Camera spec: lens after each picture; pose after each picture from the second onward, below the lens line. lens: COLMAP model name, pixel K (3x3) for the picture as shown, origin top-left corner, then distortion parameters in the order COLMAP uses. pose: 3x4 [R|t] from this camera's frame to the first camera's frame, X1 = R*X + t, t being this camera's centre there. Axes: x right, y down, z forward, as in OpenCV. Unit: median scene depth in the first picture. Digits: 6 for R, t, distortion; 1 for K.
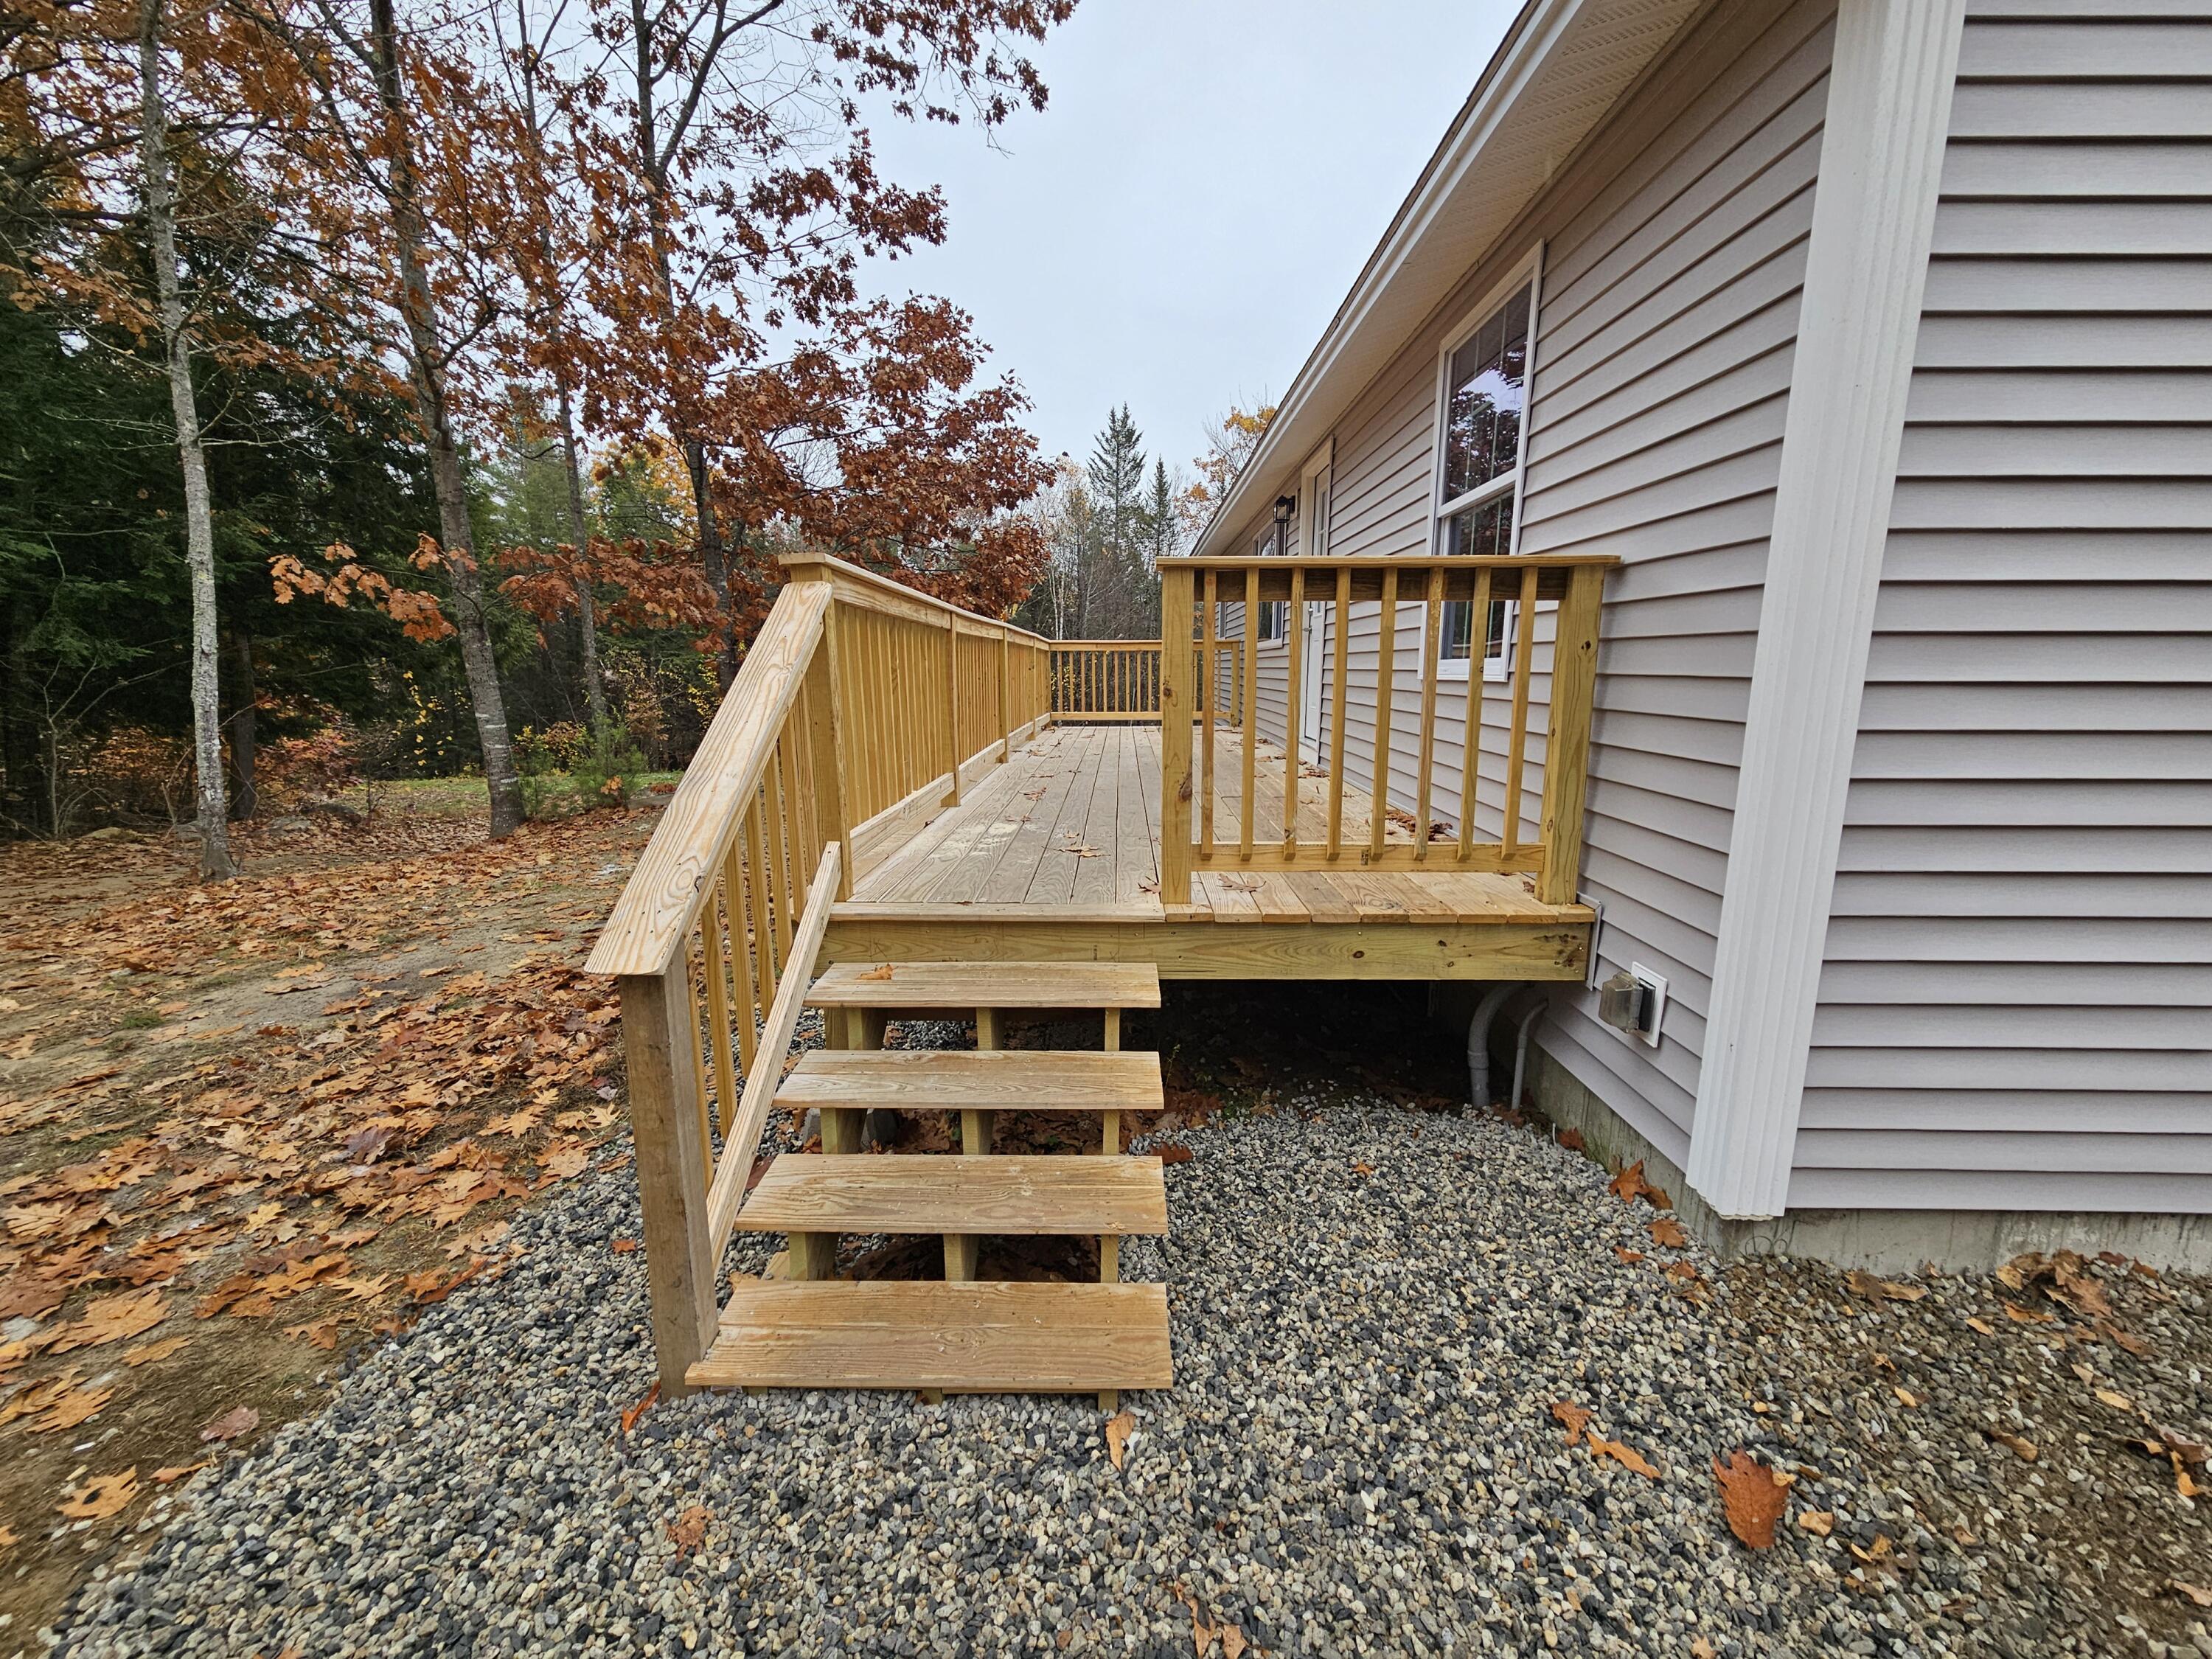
lens RADIAL K [[908.7, 0, 1114.0], [0, 908.7, 825.2], [0, 0, 1]] dist [0.001946, 0.000039]
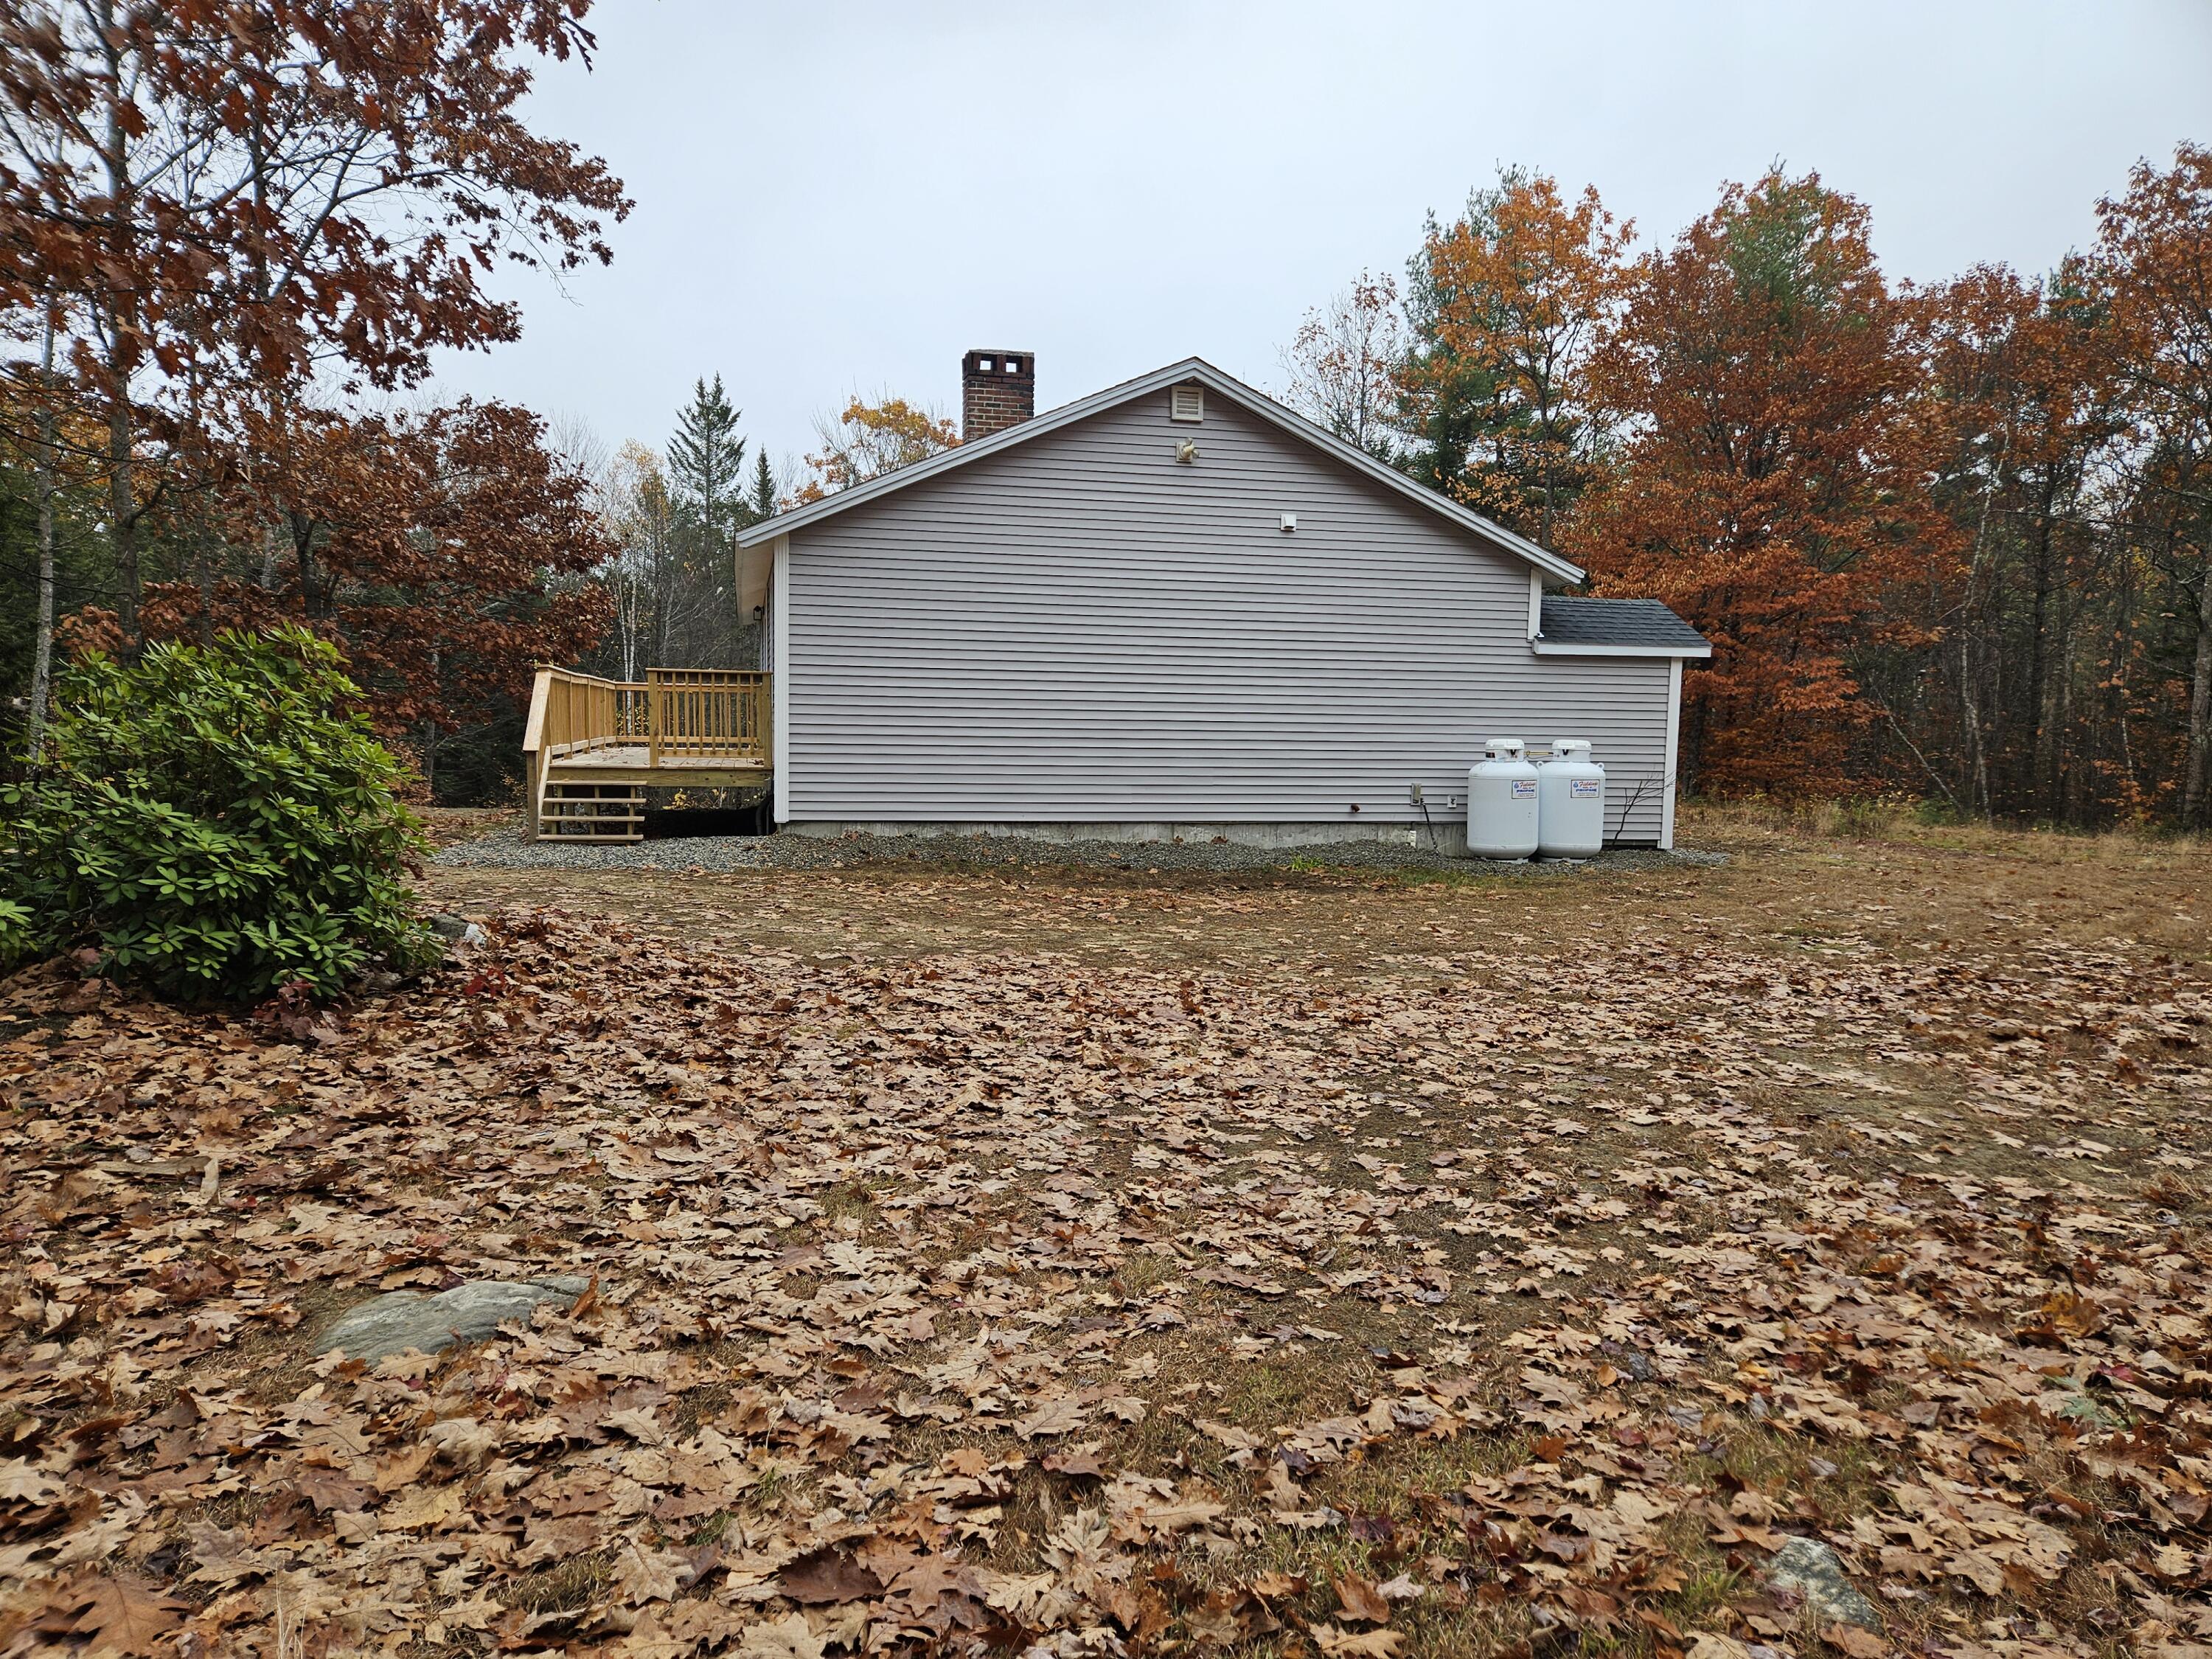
lens RADIAL K [[1456.4, 0, 1086.3], [0, 1456.4, 833.3], [0, 0, 1]] dist [0.044882, -0.004546]
pose [[0.970690, 0.000031, 0.240335, 0.018673], [0.022436, 0.995621, -0.090746, 0.050089], [-0.239285, 0.093478, 0.966439, -0.270076]]
